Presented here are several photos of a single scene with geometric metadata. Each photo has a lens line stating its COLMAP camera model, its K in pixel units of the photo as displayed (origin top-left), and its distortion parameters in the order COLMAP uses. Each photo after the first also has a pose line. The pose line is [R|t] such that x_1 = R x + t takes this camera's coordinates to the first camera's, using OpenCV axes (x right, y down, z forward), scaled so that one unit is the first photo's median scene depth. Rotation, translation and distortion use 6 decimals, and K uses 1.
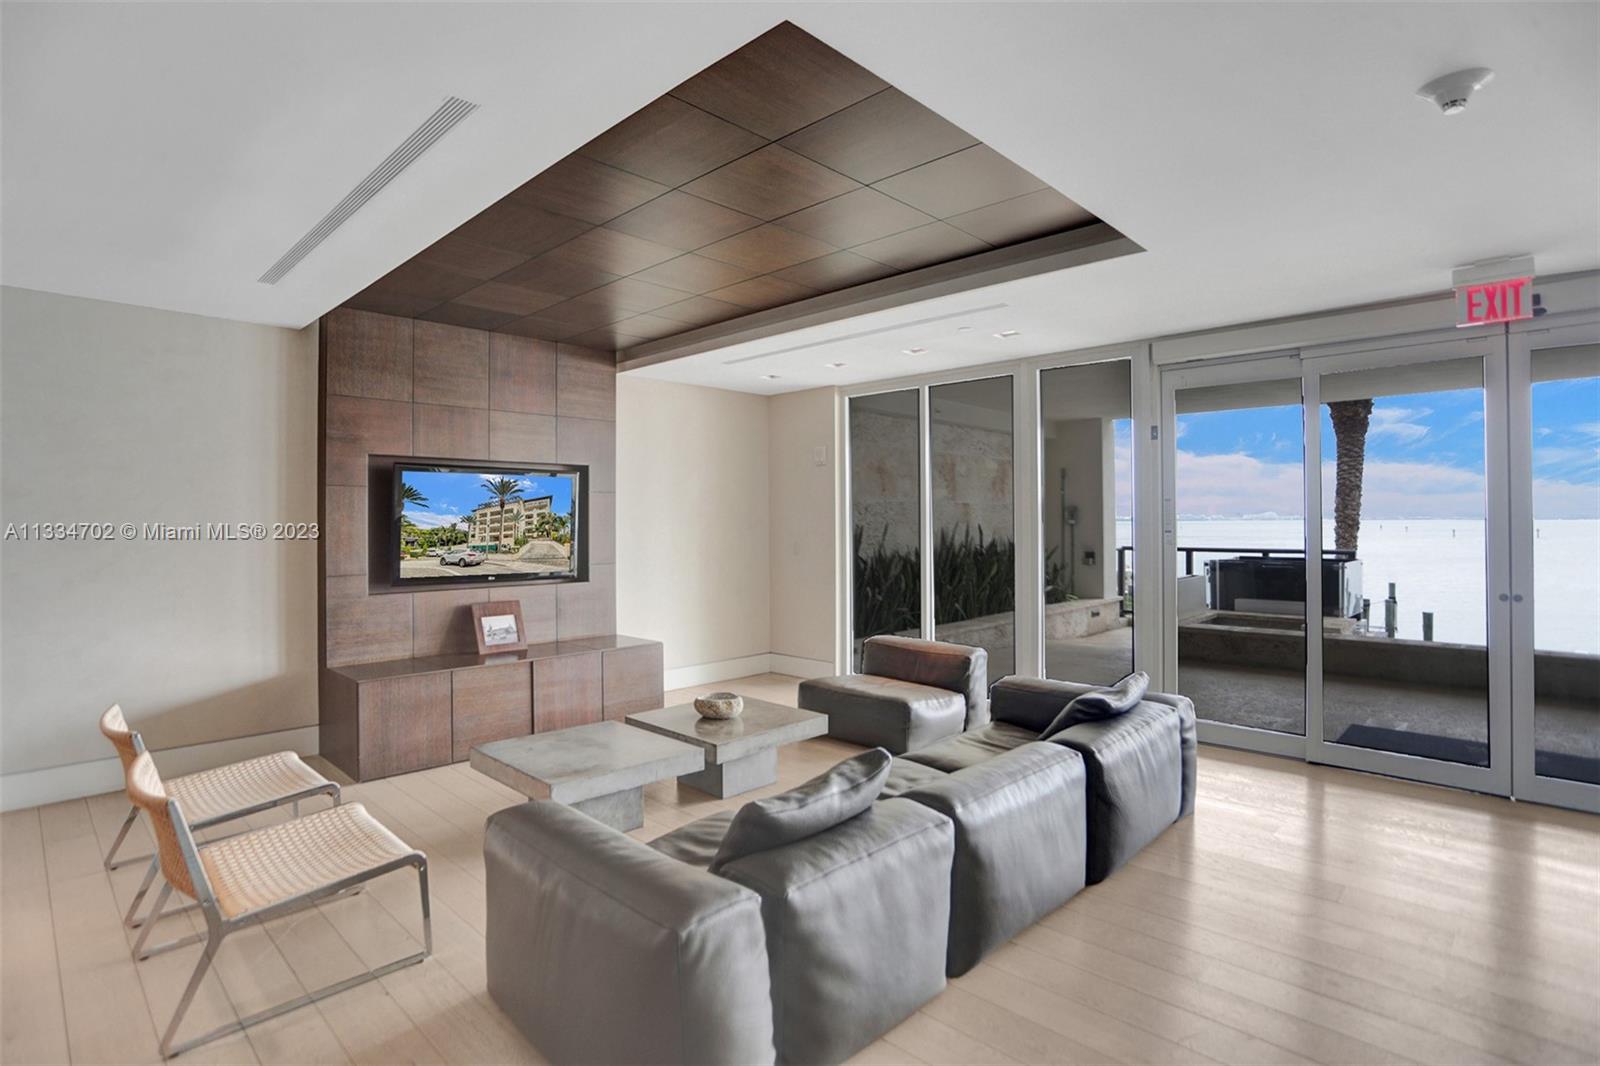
lens RADIAL K [[820.3, 0, 794.6], [0, 820.3, 496.1], [0, 0, 1]] dist [-0.065837, 0.031396]
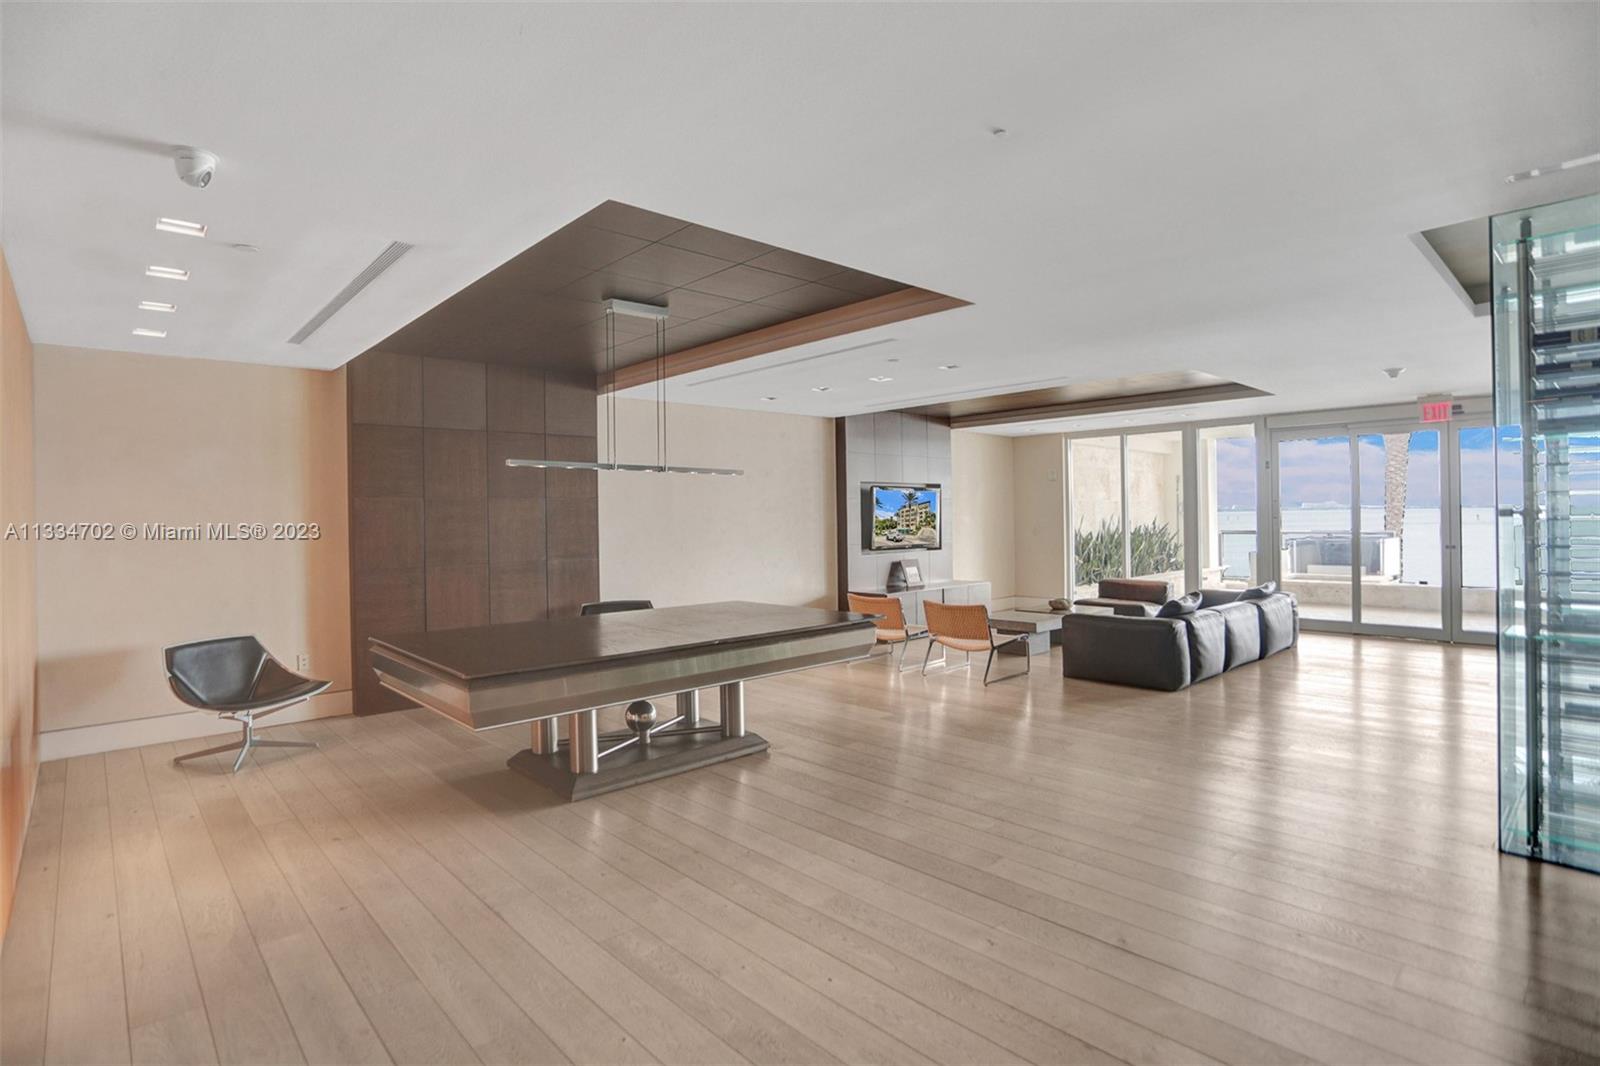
lens RADIAL K [[828.1, 0, 795.6], [0, 828.1, 514.7], [0, 0, 1]] dist [-0.057955, 0.030086]
pose [[0.999025, -0.014671, -0.041646, -0.561297], [0.015596, 0.999637, 0.021988, -0.018030], [0.041309, -0.022616, 0.998890, -0.910975]]
